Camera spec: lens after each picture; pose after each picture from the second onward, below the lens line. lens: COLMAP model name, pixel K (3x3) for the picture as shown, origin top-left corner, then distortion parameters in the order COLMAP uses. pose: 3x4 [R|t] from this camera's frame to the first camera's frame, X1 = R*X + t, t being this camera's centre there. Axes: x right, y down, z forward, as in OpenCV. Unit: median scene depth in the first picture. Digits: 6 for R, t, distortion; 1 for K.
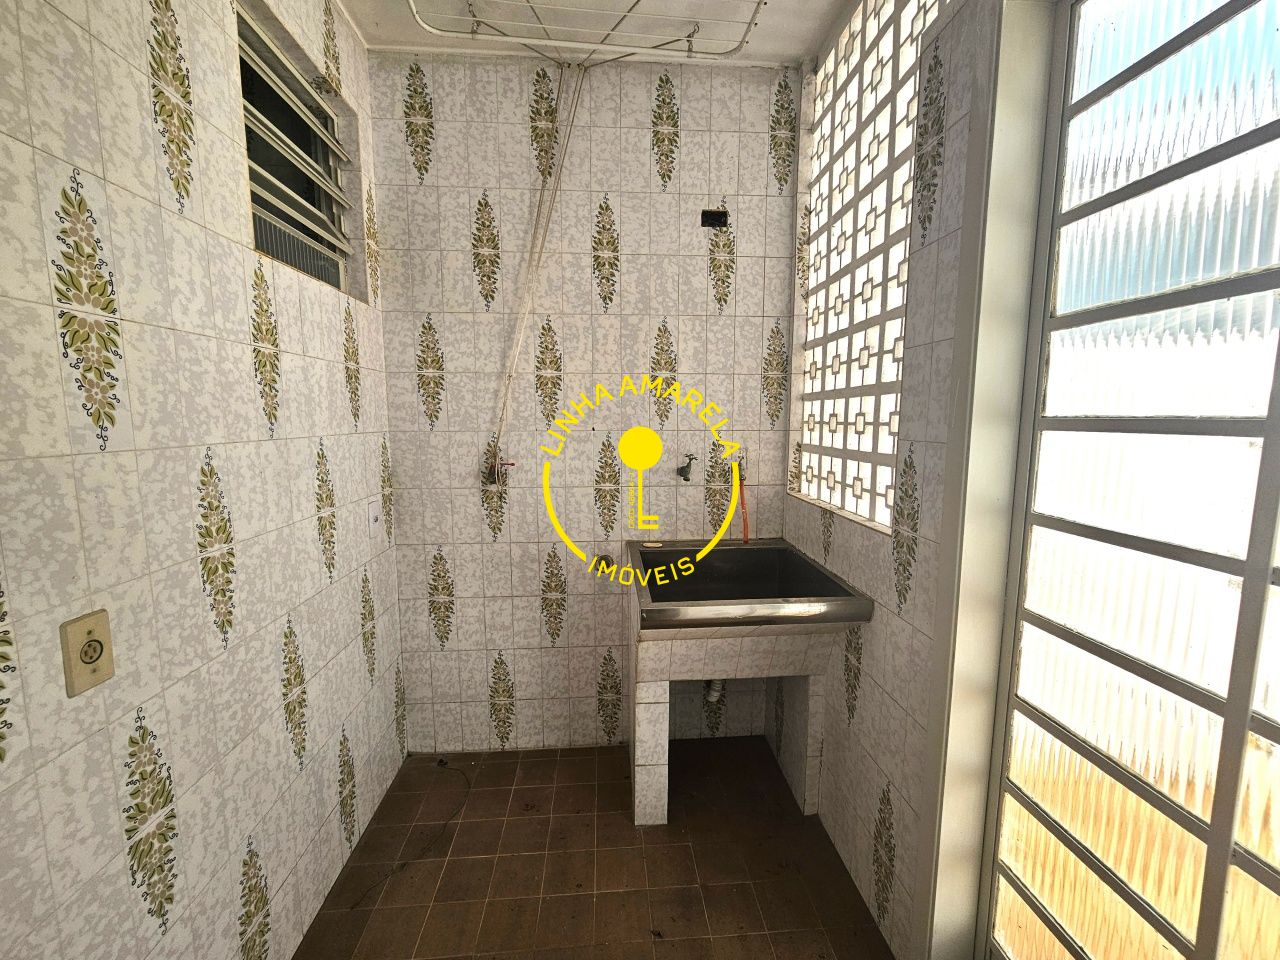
lens RADIAL K [[525.1, 0, 640.8], [0, 525.1, 476.7], [0, 0, 1]] dist [-0.000856, -0.000070]
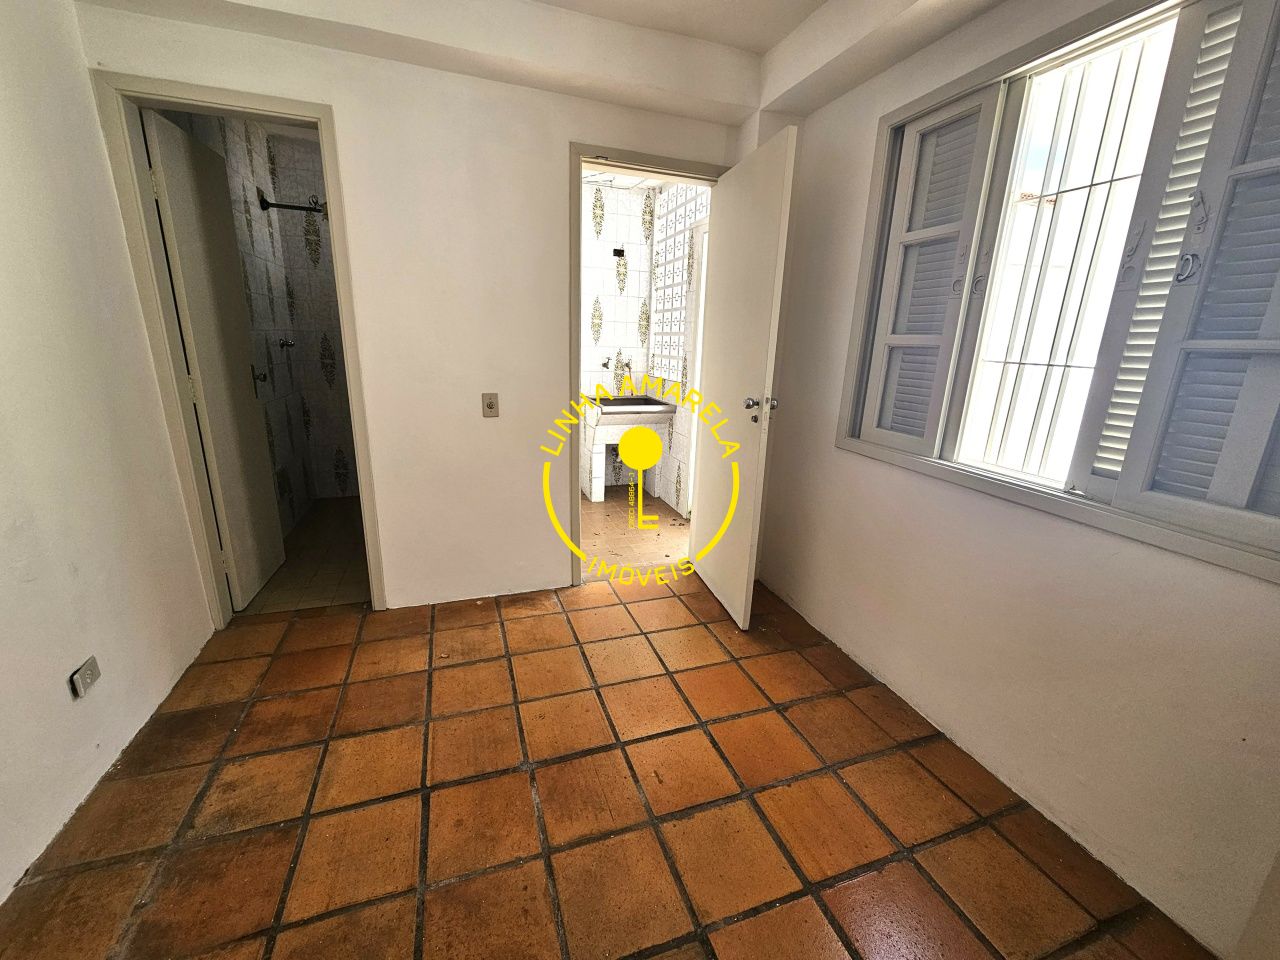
lens RADIAL K [[525.1, 0, 639.7], [0, 525.1, 482.8], [0, 0, 1]] dist [-0.000856, -0.000070]
pose [[0.965992, -0.041293, 0.255255, -0.402610], [-0.000190, 0.987053, 0.160396, 0.136963], [-0.258573, -0.154990, 0.953477, -1.384513]]
